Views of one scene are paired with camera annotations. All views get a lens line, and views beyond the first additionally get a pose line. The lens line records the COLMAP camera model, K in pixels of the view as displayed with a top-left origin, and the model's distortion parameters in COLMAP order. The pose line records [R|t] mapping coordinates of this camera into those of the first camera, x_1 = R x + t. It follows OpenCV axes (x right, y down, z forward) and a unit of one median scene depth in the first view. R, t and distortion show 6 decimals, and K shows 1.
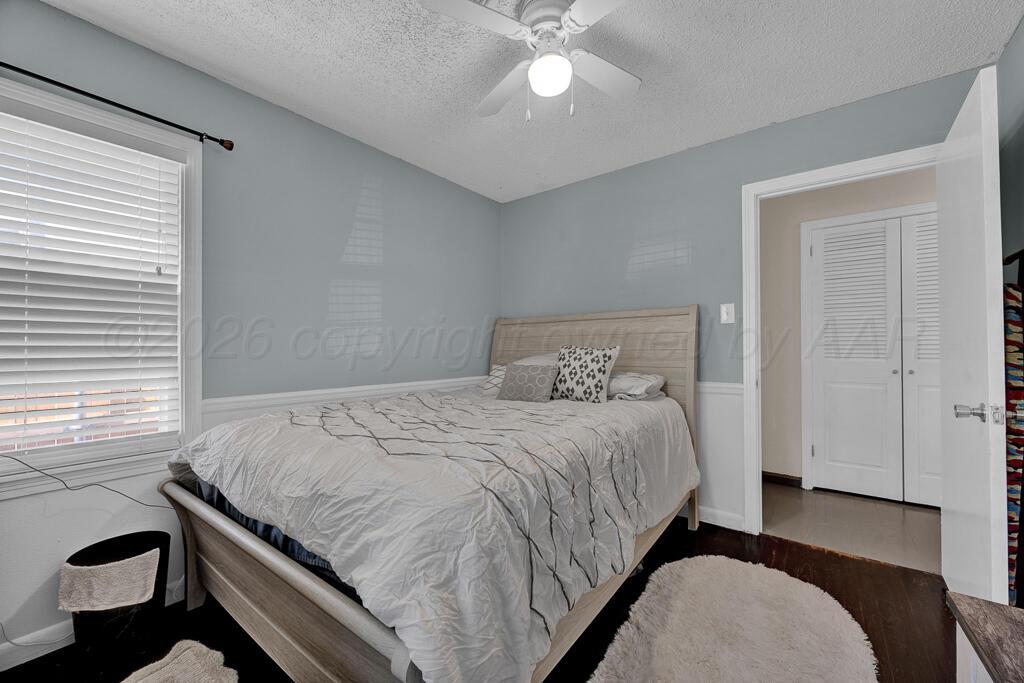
lens RADIAL K [[401.9, 0, 510.8], [0, 401.9, 345.6], [0, 0, 1]] dist [0.000216, -0.000406]
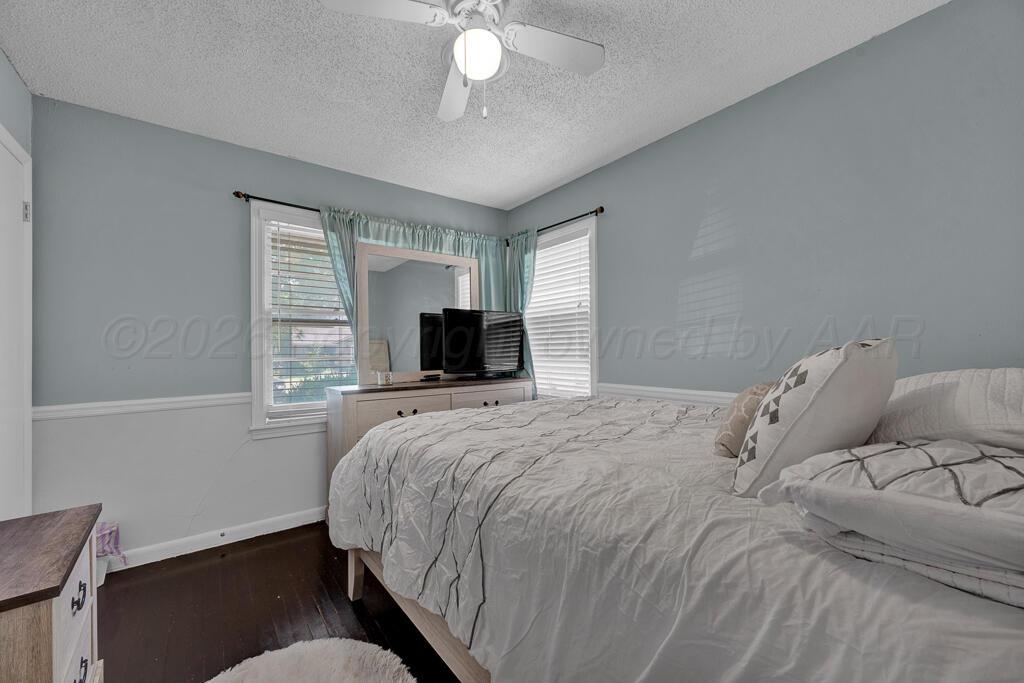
lens RADIAL K [[401.9, 0, 513.5], [0, 401.9, 345.3], [0, 0, 1]] dist [0.000216, -0.000406]
pose [[-0.261898, -0.007615, -0.965066, 0.781503], [0.015540, 0.999806, -0.012106, 0.003503], [0.964970, -0.018168, -0.261729, 1.069578]]
